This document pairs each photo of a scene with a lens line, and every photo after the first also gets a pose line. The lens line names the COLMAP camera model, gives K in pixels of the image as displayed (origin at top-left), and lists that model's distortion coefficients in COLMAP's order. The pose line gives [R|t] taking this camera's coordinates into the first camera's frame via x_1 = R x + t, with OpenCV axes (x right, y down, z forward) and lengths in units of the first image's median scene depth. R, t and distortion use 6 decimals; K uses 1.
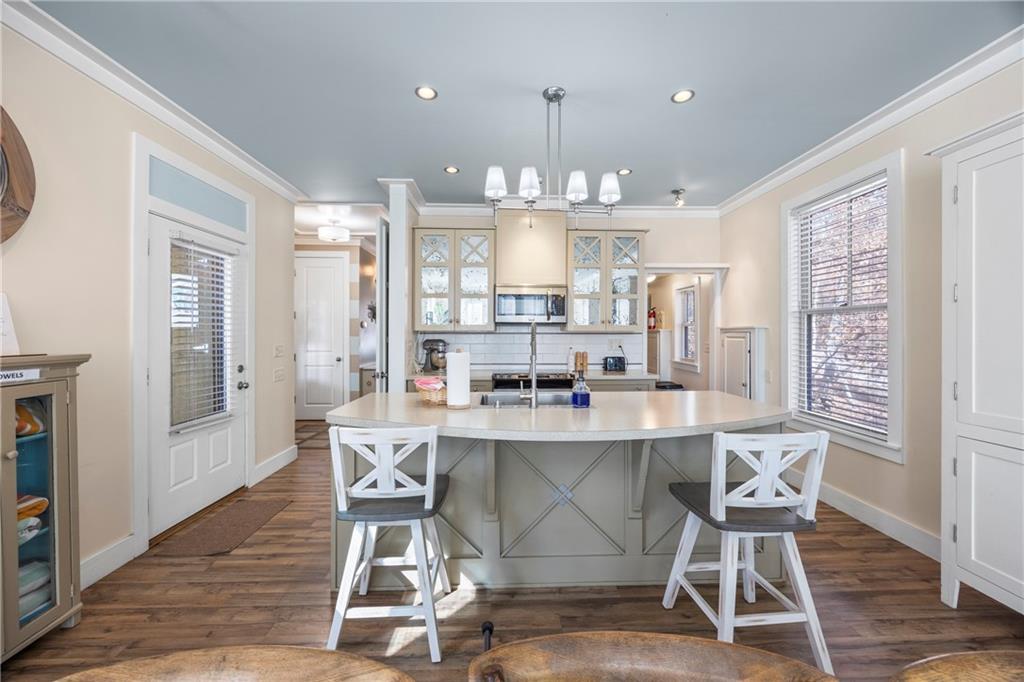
lens RADIAL K [[394.4, 0, 506.6], [0, 394.4, 339.9], [0, 0, 1]] dist [0.007995, -0.000536]
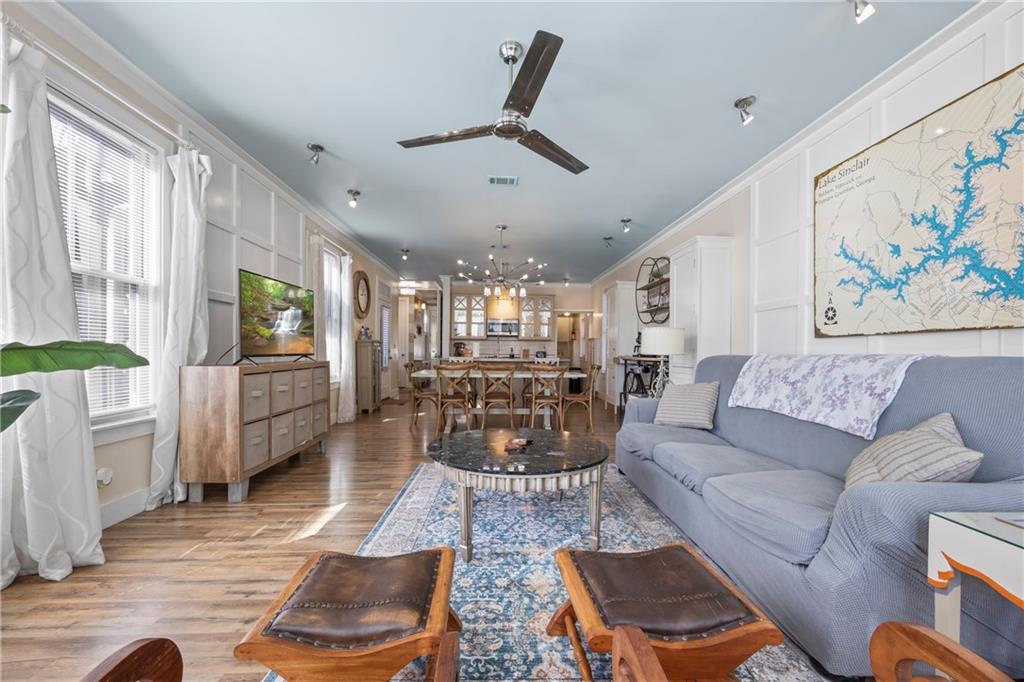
lens RADIAL K [[394.4, 0, 513.2], [0, 394.4, 346.5], [0, 0, 1]] dist [0.007995, -0.000536]
pose [[0.999309, 0.012251, 0.035083, 0.045929], [-0.011583, 0.999749, -0.019174, 0.063830], [-0.035309, 0.018755, 0.999200, -1.302968]]
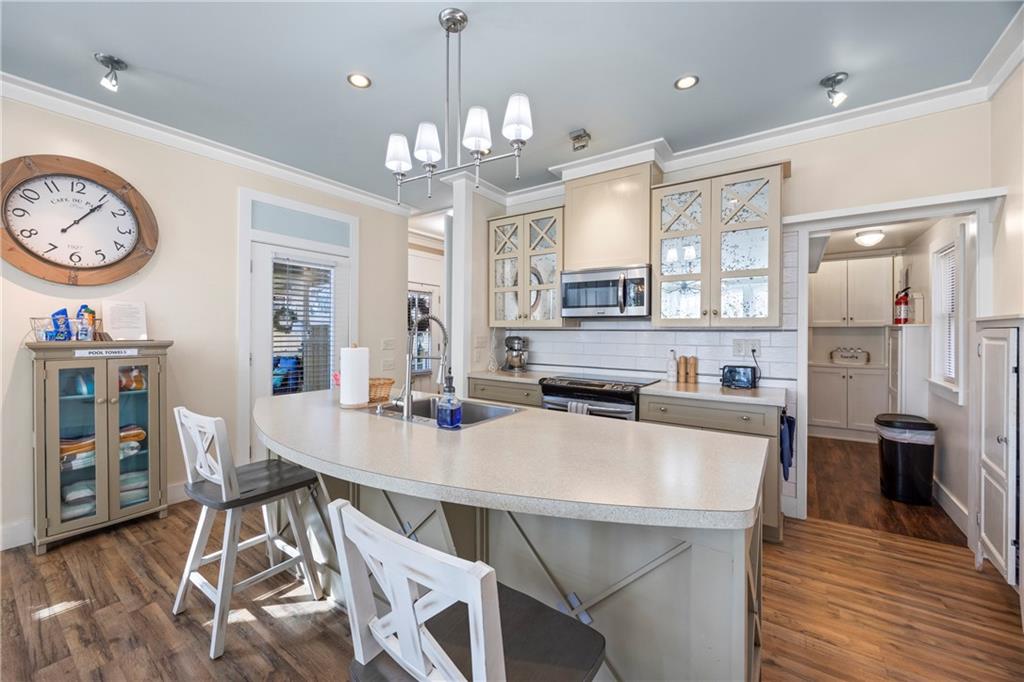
lens RADIAL K [[394.4, 0, 503.7], [0, 394.4, 337.4], [0, 0, 1]] dist [0.007995, -0.000536]
pose [[0.797675, 0.012313, -0.602962, 0.401396], [-0.015725, 0.999876, -0.000385, 0.001855], [0.602882, 0.009789, 0.797770, 0.262721]]
